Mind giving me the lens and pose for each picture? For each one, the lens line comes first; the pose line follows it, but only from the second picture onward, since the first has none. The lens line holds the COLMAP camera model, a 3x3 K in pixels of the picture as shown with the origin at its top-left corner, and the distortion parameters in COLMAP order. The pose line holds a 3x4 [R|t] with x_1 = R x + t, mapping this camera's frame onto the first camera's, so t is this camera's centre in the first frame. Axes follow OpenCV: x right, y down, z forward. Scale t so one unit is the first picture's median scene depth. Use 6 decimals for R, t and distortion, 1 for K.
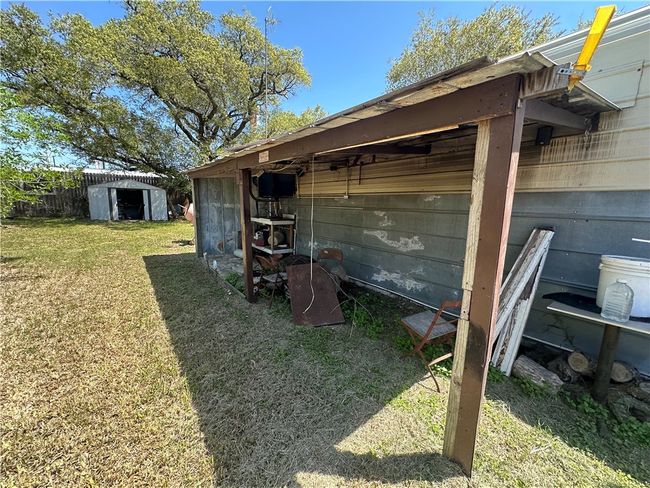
lens RADIAL K [[261.0, 0, 325.0], [0, 261.0, 244.0], [0, 0, 1]] dist [-0.000428, 0.000052]
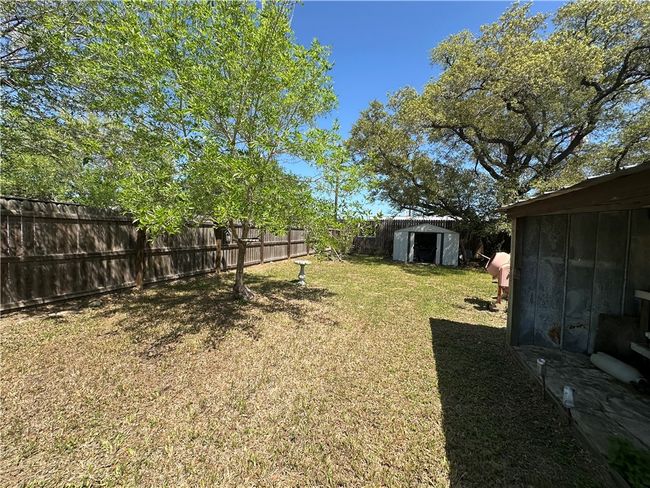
lens RADIAL K [[261.0, 0, 325.0], [0, 261.0, 244.0], [0, 0, 1]] dist [-0.000428, 0.000052]
pose [[0.540707, 0.024691, -0.840849, -0.095668], [-0.156712, 0.985027, -0.071849, -0.030126], [0.826485, 0.170621, 0.536480, 0.124499]]
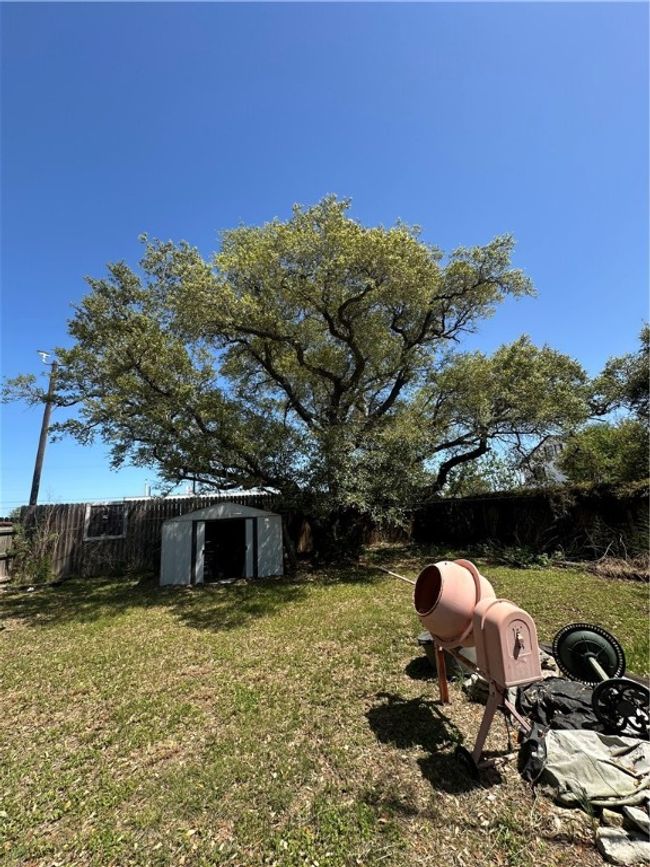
lens RADIAL K [[347.8, 0, 333.9], [0, 347.8, 434.3], [0, 0, 1]] dist [-0.000684, -0.000014]
pose [[0.946202, -0.156004, -0.283487, -0.283285], [0.039233, 0.924951, -0.378057, -0.086886], [0.321190, 0.346596, 0.881310, 0.347477]]
